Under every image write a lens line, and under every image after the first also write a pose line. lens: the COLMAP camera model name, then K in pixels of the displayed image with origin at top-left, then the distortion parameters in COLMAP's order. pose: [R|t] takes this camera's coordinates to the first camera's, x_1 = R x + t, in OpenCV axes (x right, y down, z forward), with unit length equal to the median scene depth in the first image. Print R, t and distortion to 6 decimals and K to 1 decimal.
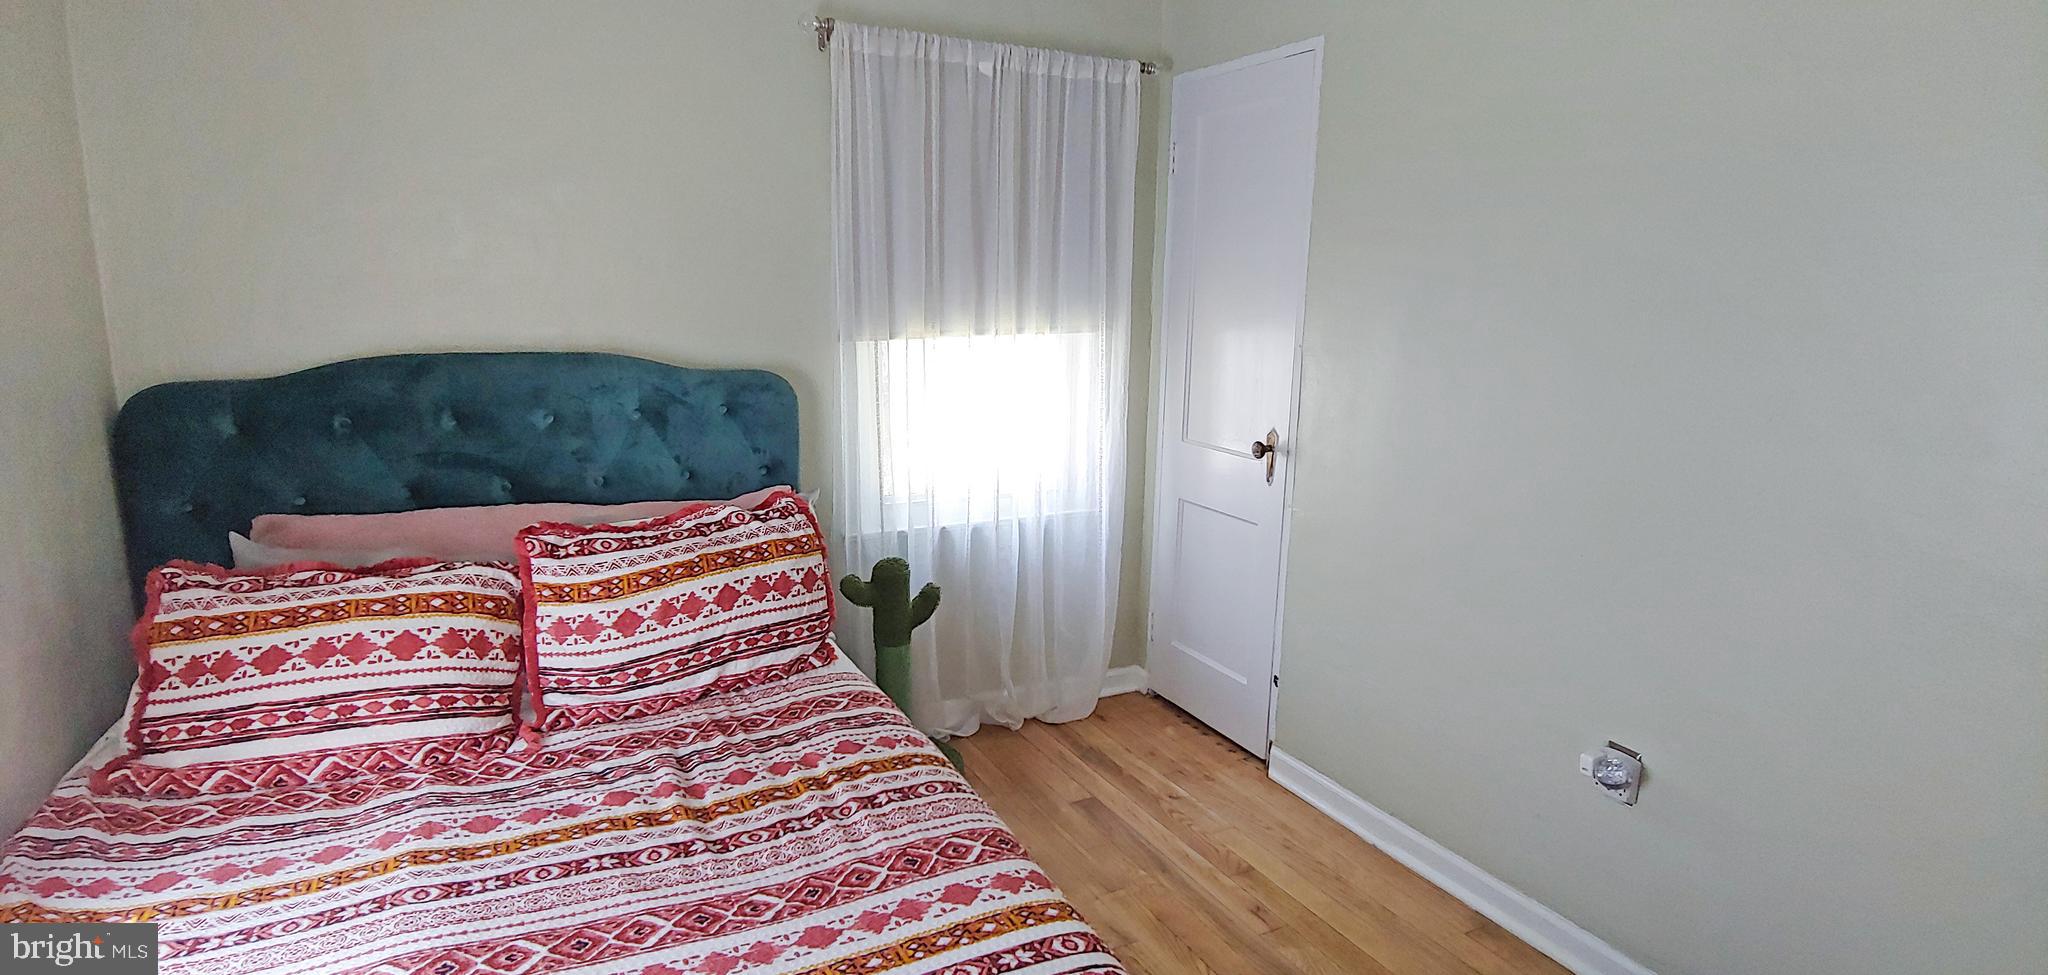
lens RADIAL K [[1025.9, 0, 1022.9], [0, 1025.9, 489.4], [0, 0, 1]] dist [-0.012062, -0.000584]
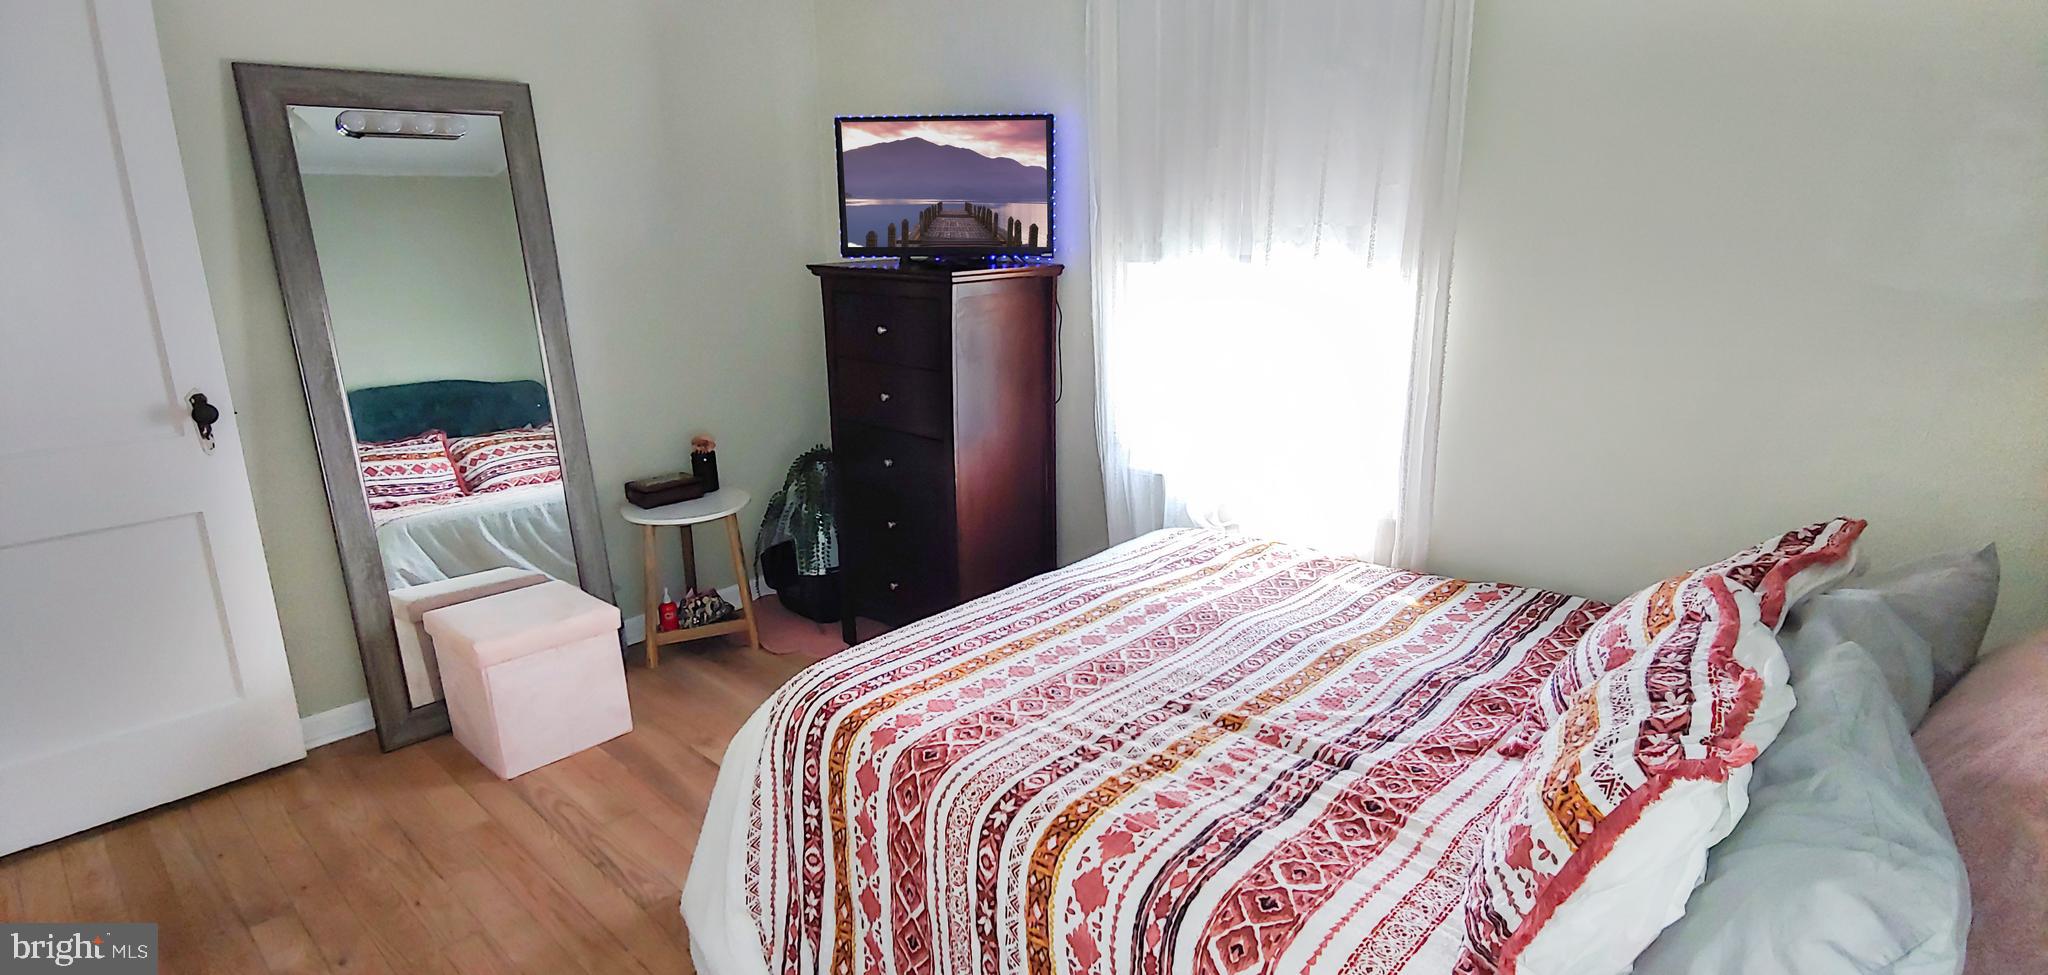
lens RADIAL K [[986.6, 0, 1024.0], [0, 986.6, 487.5], [0, 0, 1]] dist [-0.000311, -0.000098]
pose [[-0.937991, 0.084537, -0.336194, 0.162985], [-0.072451, 0.900587, 0.428596, -0.260260], [0.339004, 0.426377, -0.838617, 1.363347]]
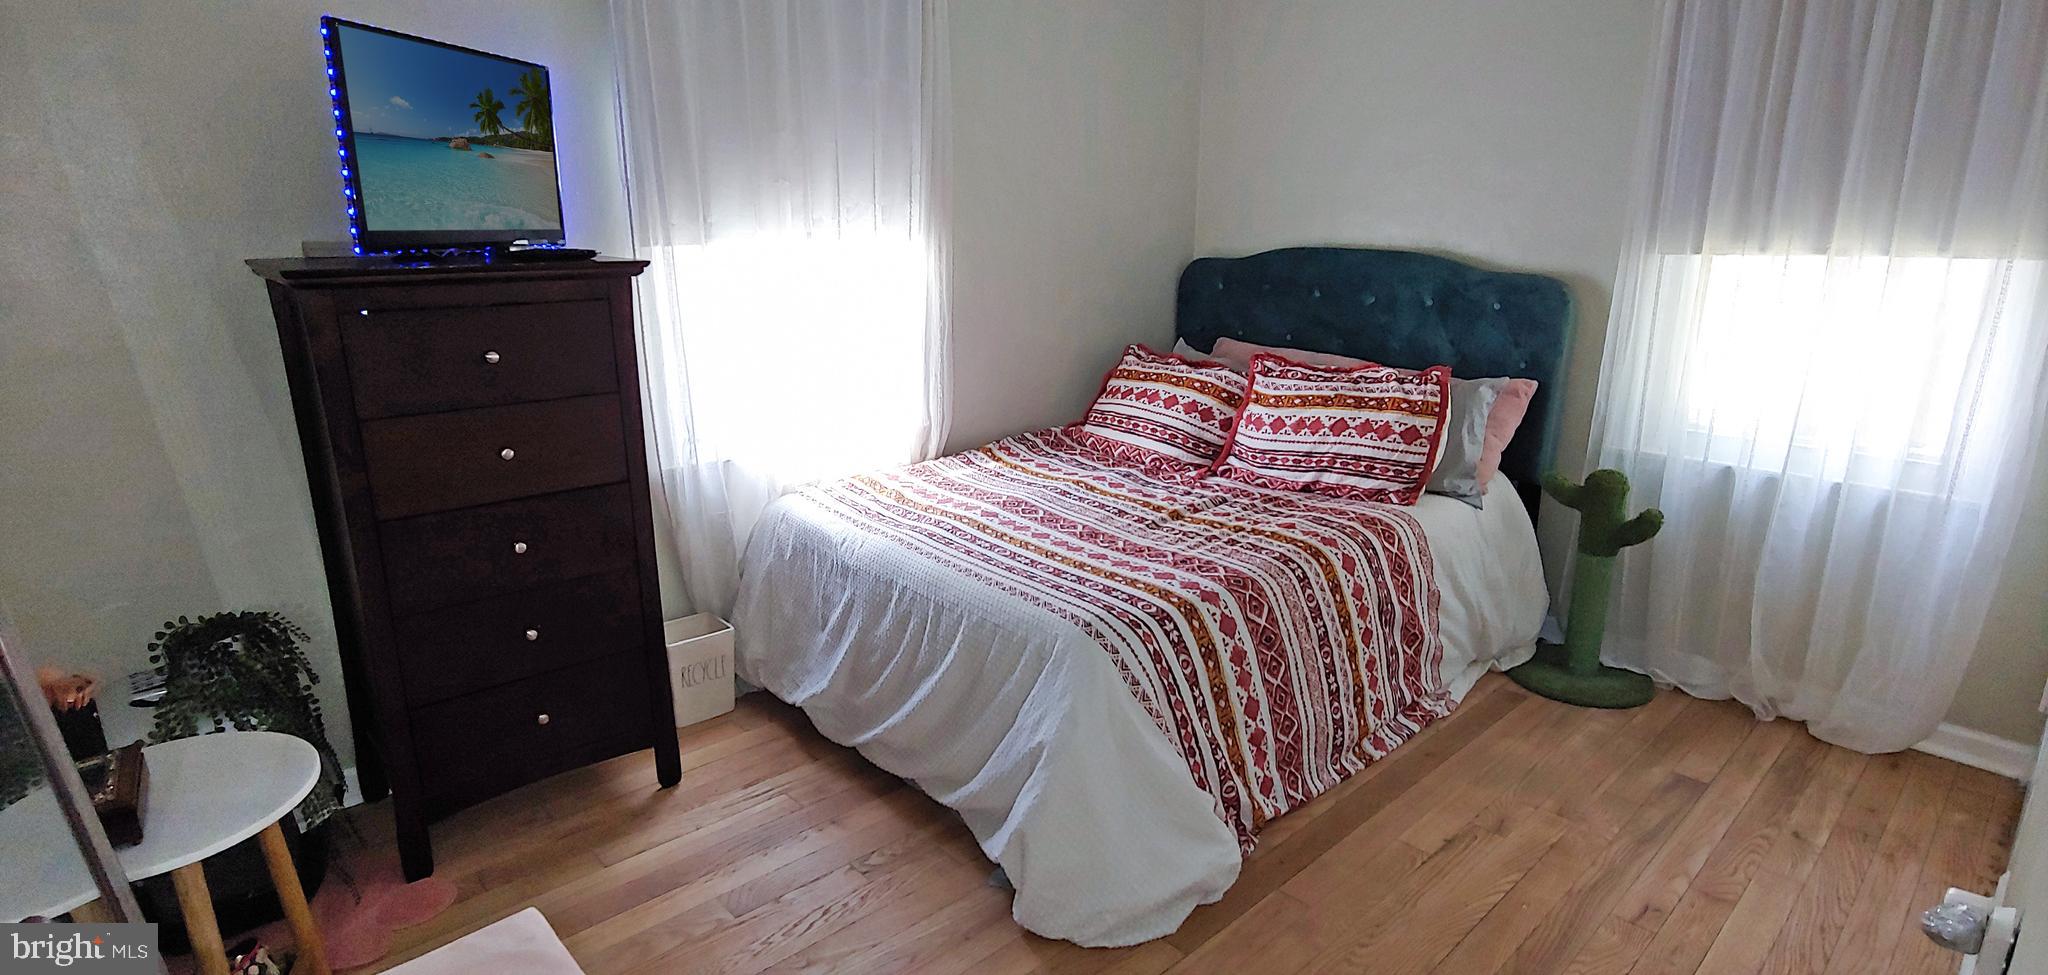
lens RADIAL K [[1025.9, 0, 1022.9], [0, 1025.9, 489.4], [0, 0, 1]] dist [-0.012062, -0.000584]
pose [[0.266261, 0.241747, -0.933093, 0.935095], [-0.192956, 0.961812, 0.194127, 0.001891], [0.944390, 0.128357, 0.302740, 0.210670]]
